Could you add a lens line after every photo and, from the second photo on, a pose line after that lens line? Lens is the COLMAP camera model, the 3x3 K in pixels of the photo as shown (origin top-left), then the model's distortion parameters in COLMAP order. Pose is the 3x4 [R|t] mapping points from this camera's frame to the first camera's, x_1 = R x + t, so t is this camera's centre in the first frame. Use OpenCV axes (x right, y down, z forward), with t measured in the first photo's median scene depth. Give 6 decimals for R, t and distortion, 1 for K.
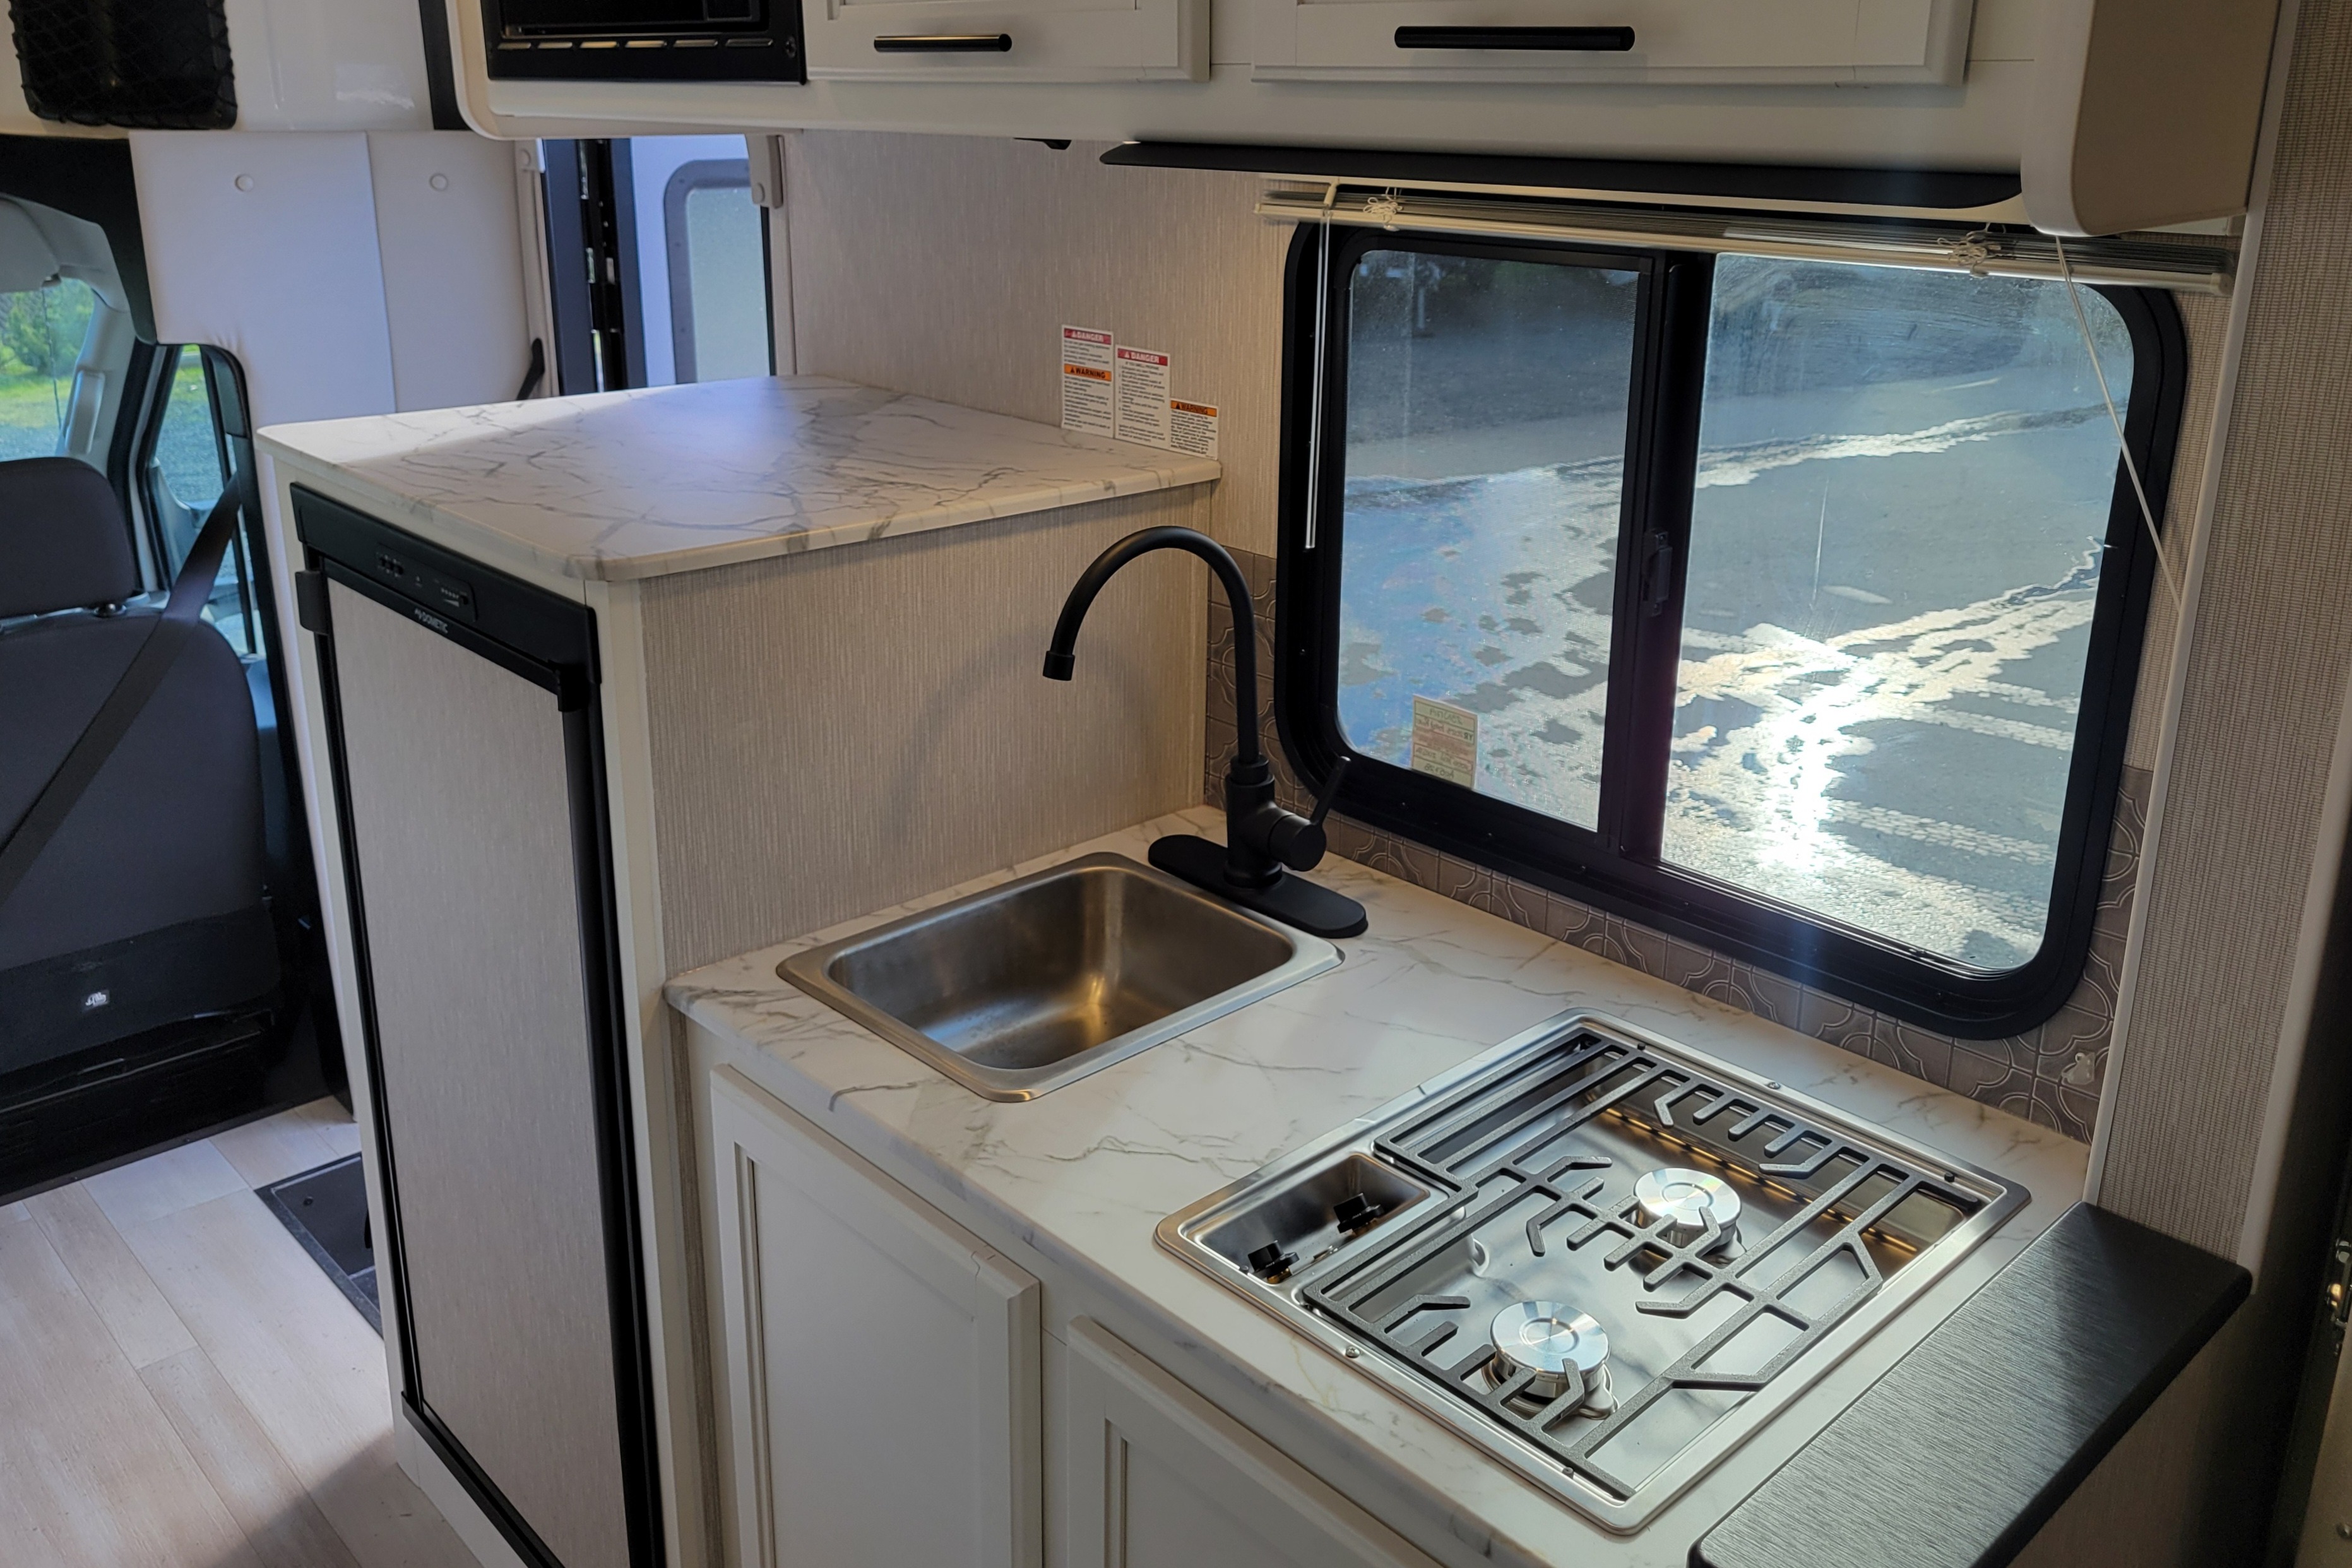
lens RADIAL K [[1893.7, 0, 1172.8], [0, 1893.7, 687.8], [0, 0, 1]] dist [0.010417, 0.004038]
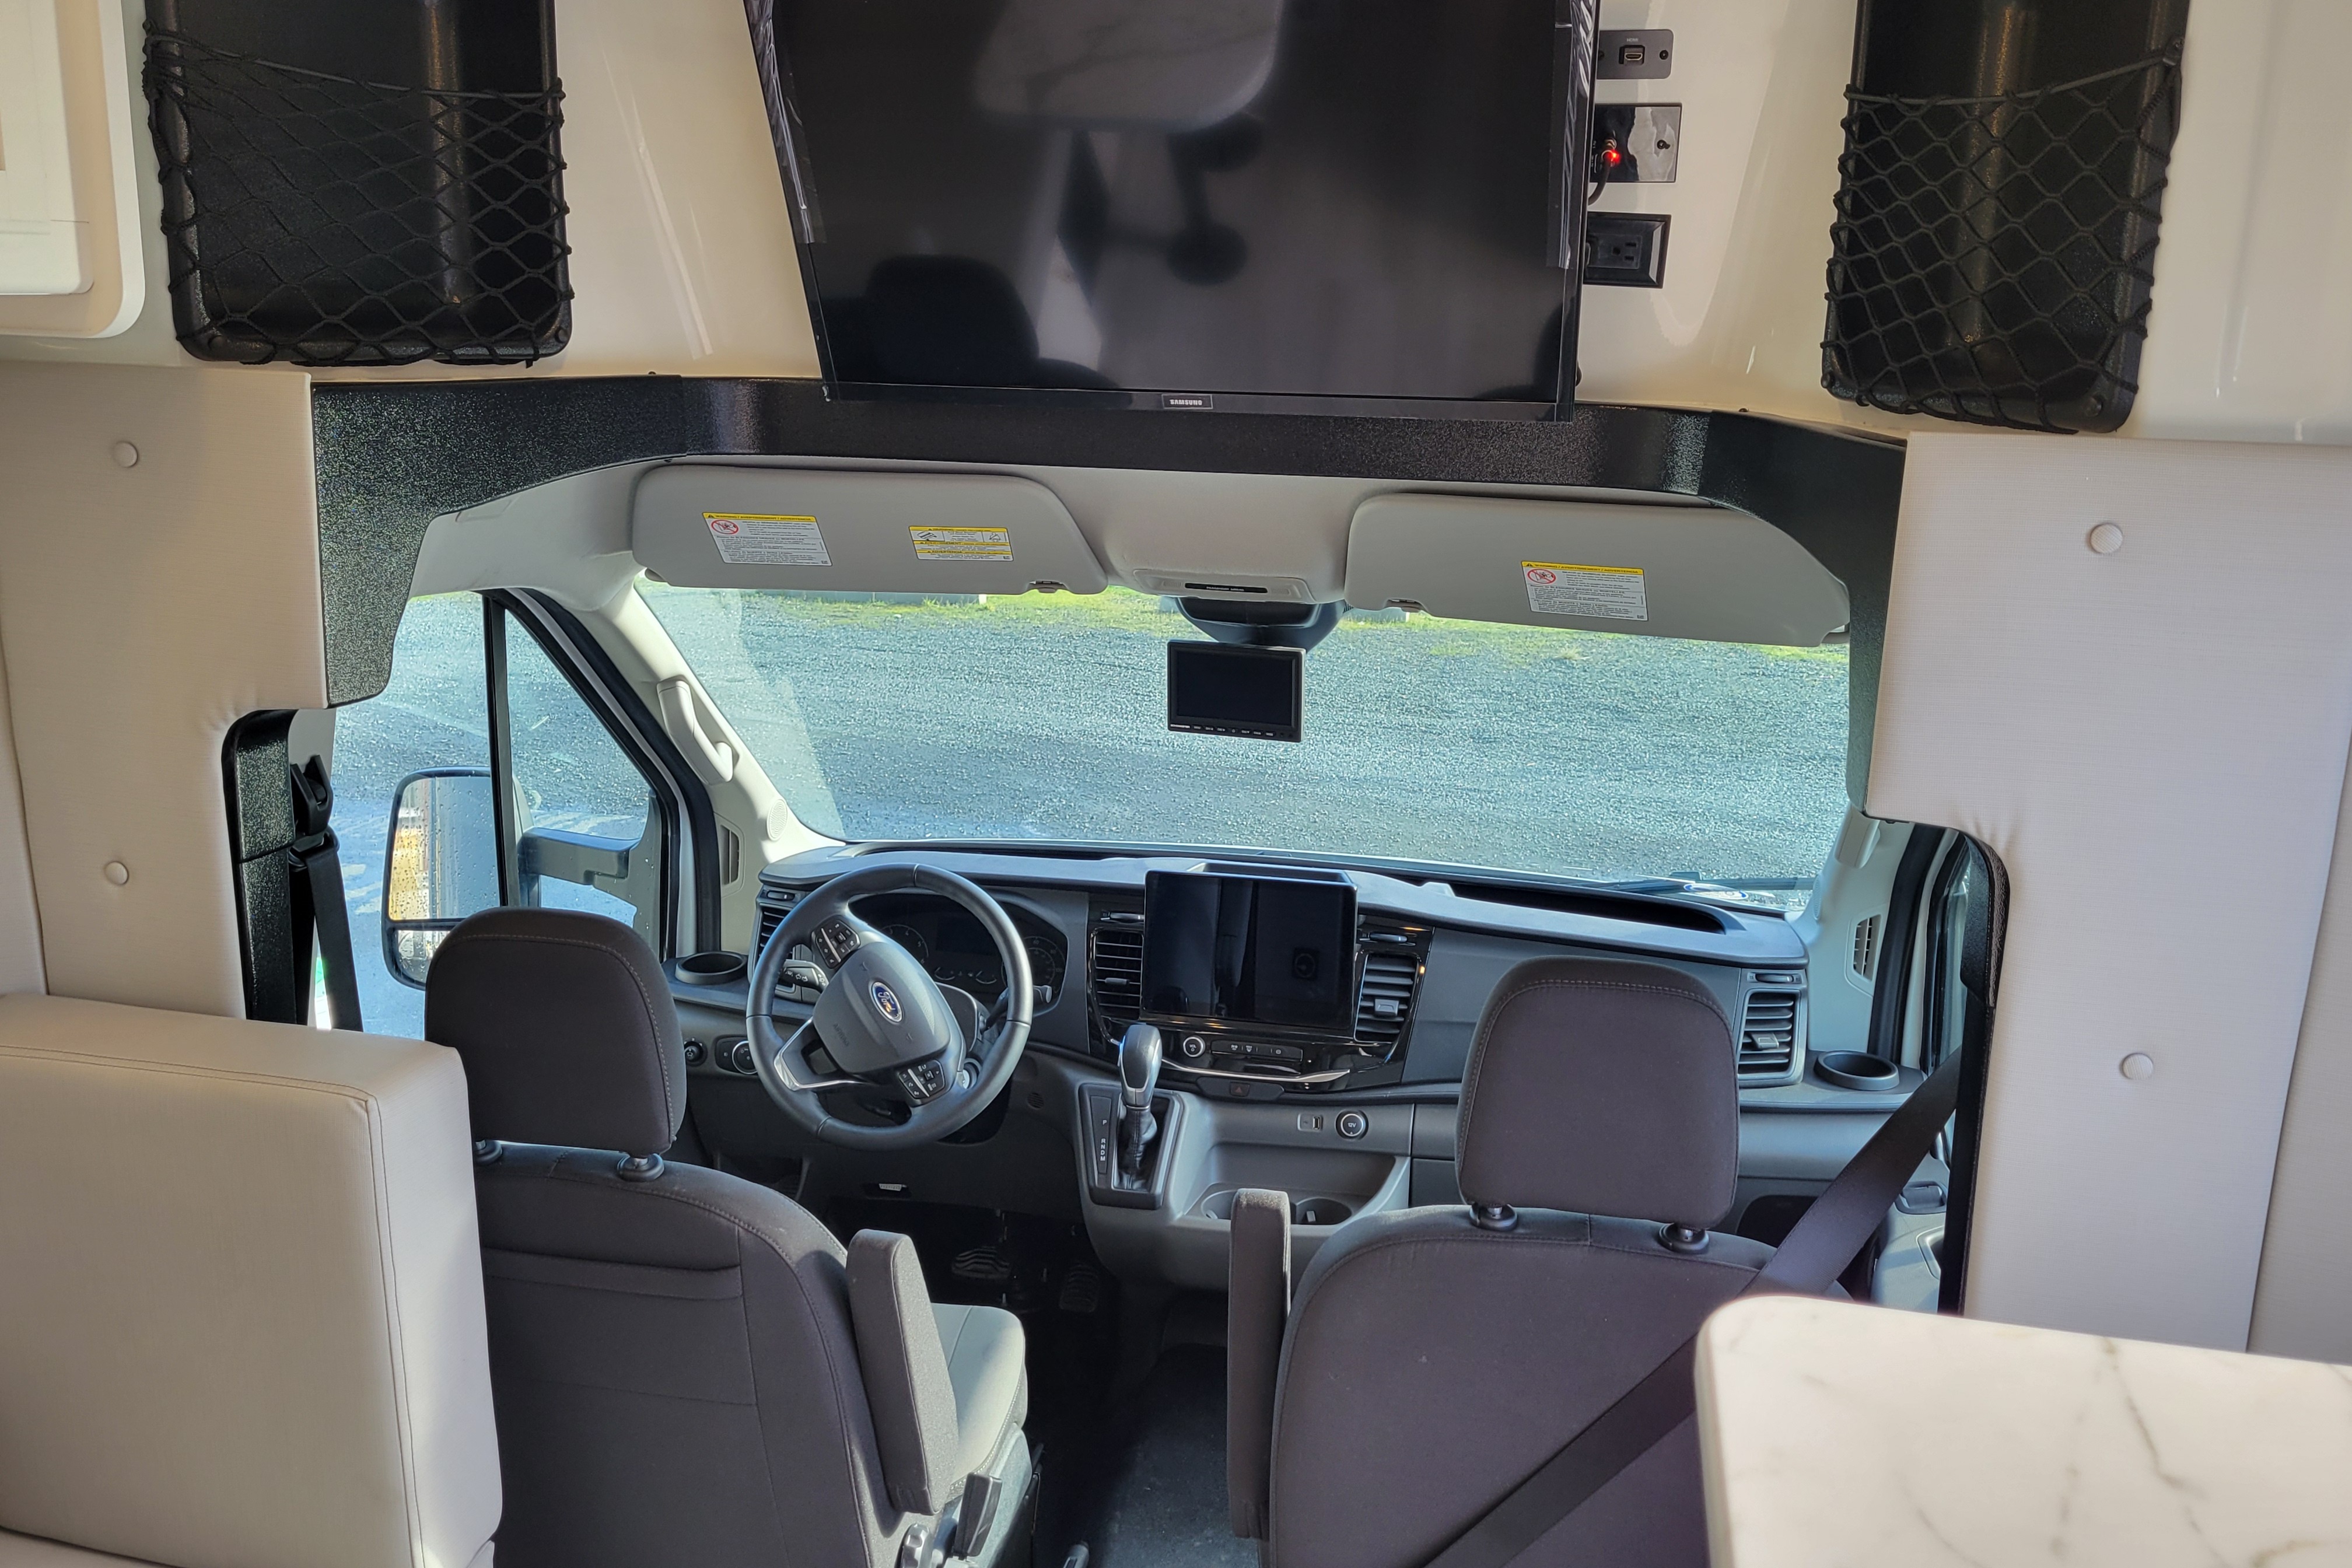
lens RADIAL K [[2020.8, 0, 1176.0], [0, 2020.8, 784.0], [0, 0, 1]] dist [-0.006638, 0.002996]
pose [[0.588722, 0.189419, -0.785829, -0.289848], [-0.260371, 0.964781, 0.037491, -0.227925], [0.765254, 0.182535, 0.617306, 0.708919]]
